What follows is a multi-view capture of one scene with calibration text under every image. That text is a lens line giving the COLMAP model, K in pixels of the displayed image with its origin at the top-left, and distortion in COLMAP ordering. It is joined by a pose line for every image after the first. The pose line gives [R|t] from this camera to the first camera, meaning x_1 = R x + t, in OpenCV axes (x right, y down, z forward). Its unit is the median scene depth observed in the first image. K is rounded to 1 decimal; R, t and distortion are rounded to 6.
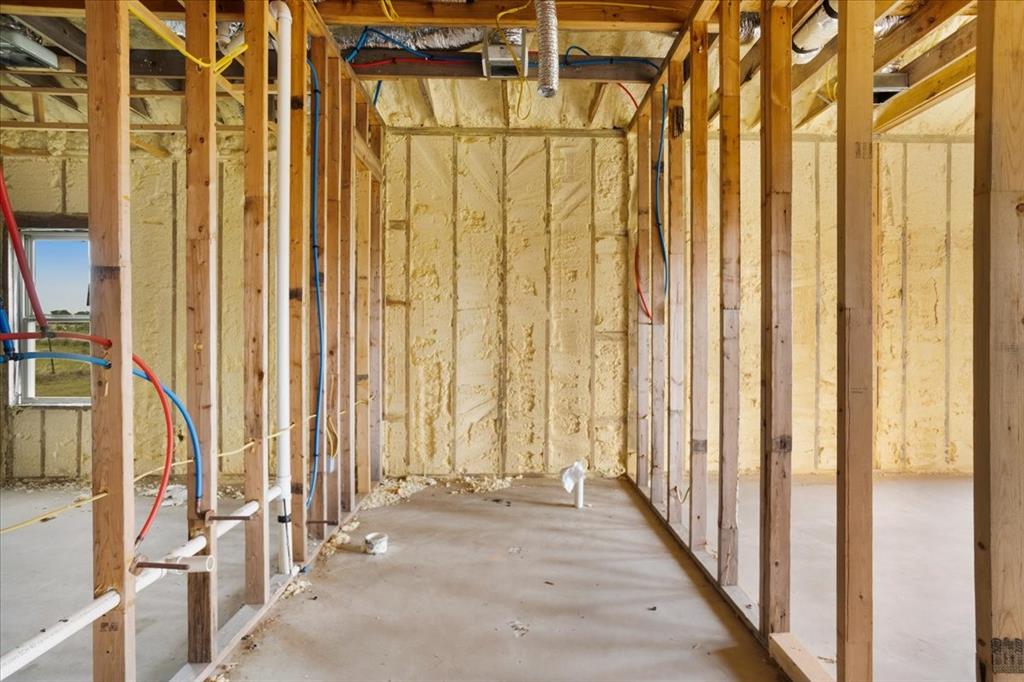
lens RADIAL K [[496.7, 0, 522.6], [0, 496.7, 341.9], [0, 0, 1]] dist [-0.040429, 0.031374]
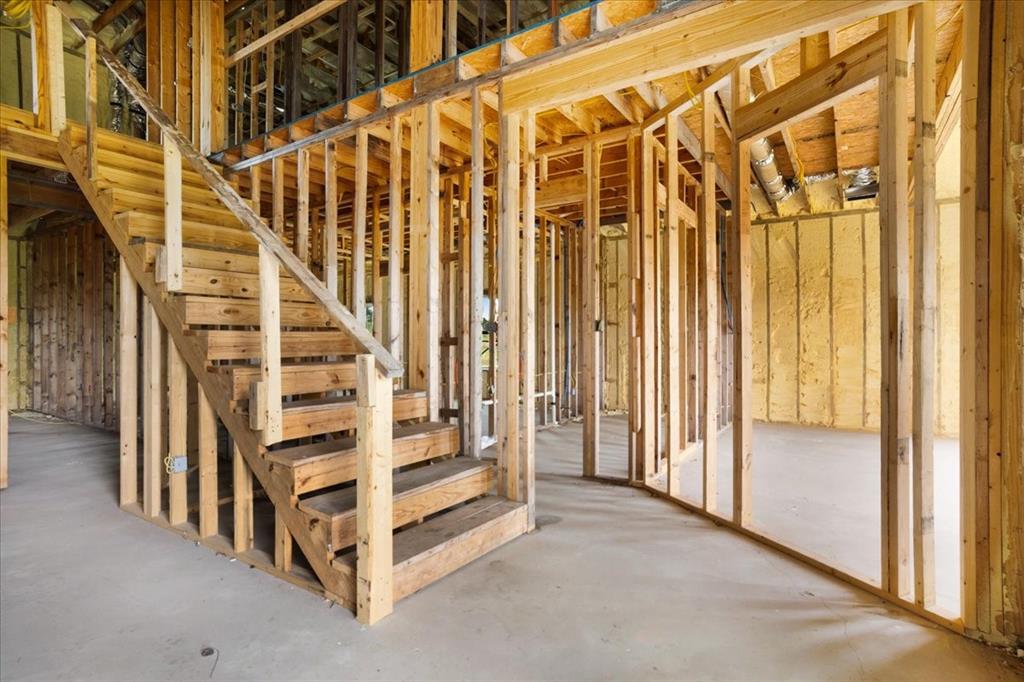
lens RADIAL K [[496.7, 0, 522.6], [0, 496.7, 341.9], [0, 0, 1]] dist [-0.040429, 0.031374]
pose [[0.821384, 0.001265, -0.570374, 0.599551], [-0.004286, 0.999983, -0.003955, 0.005101], [0.570359, 0.005693, 0.821375, -0.870582]]
